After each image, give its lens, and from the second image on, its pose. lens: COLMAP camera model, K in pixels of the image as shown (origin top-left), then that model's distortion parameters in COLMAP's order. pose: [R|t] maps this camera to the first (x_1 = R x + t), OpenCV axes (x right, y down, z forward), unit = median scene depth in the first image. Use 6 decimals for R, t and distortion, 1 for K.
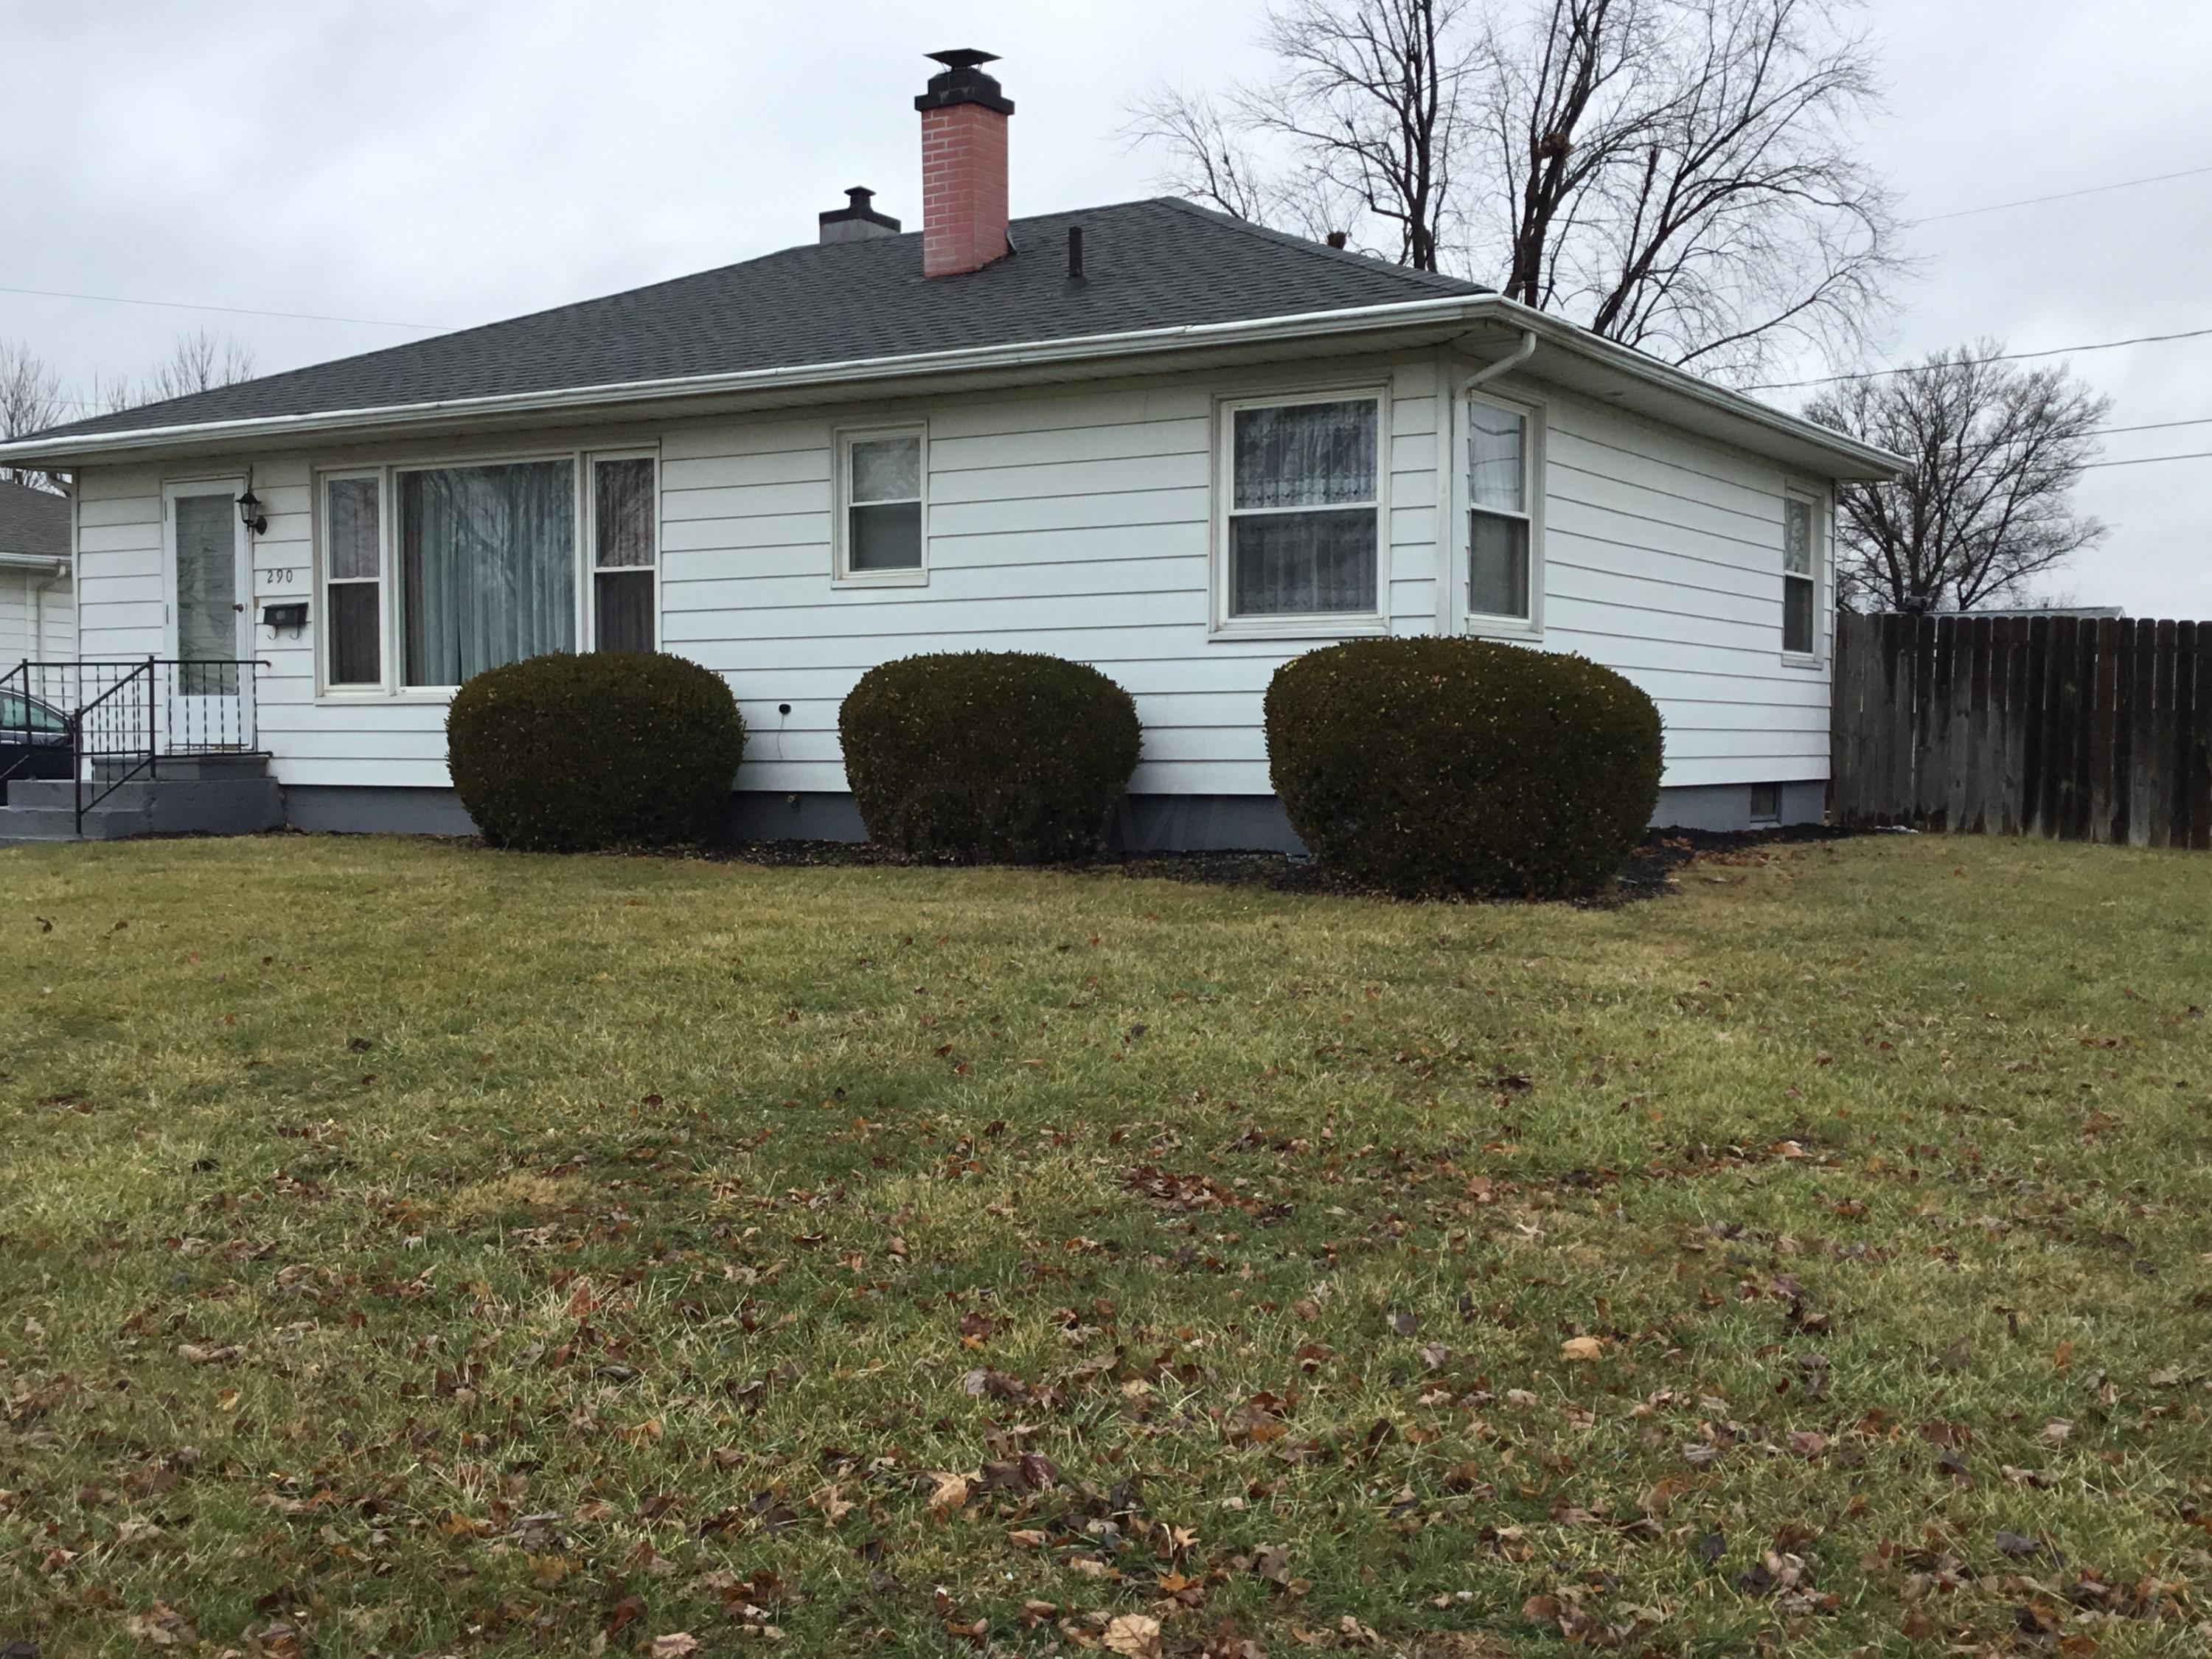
lens RADIAL K [[2452.7, 0, 1106.0], [0, 2452.7, 829.5], [0, 0, 1]] dist [0.149766, -0.351306]
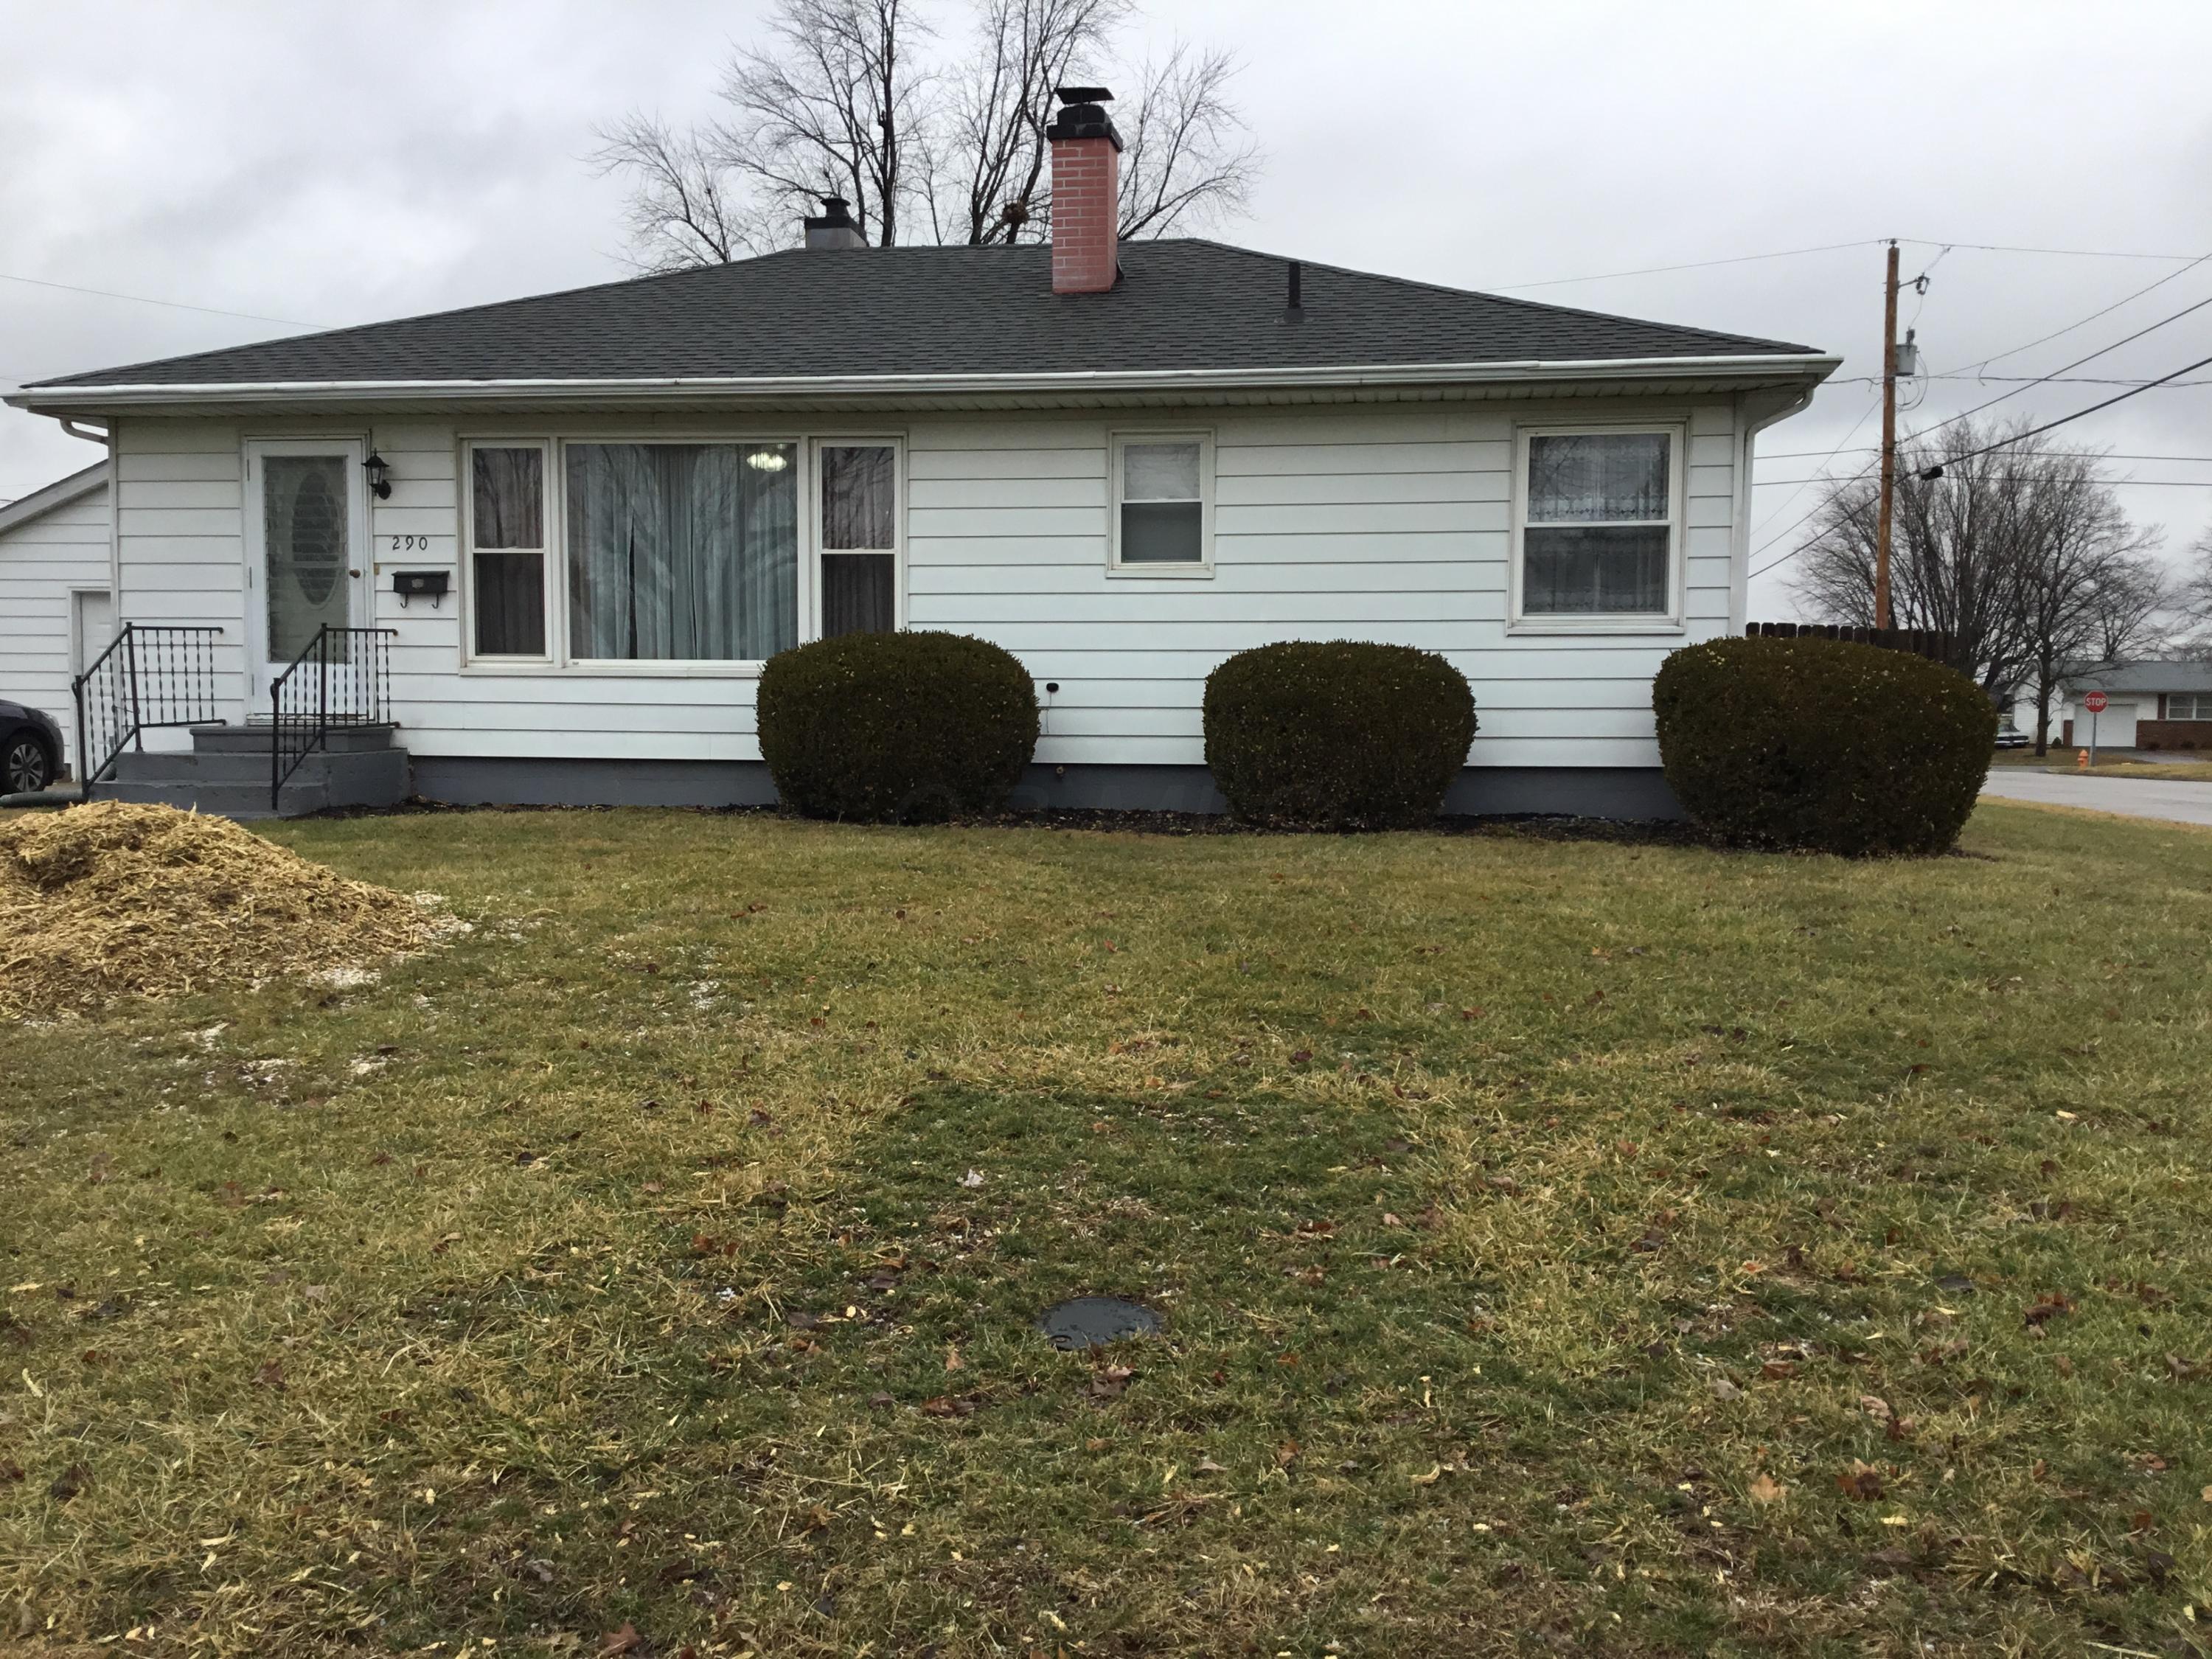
lens RADIAL K [[2076.5, 0, 1106.0], [0, 2076.5, 829.5], [0, 0, 1]] dist [0.147099, -0.338052]
pose [[0.920363, -0.013929, 0.390817, -0.438742], [0.005819, 0.999743, 0.021927, -0.006200], [-0.391022, -0.017906, 0.920207, 0.138743]]
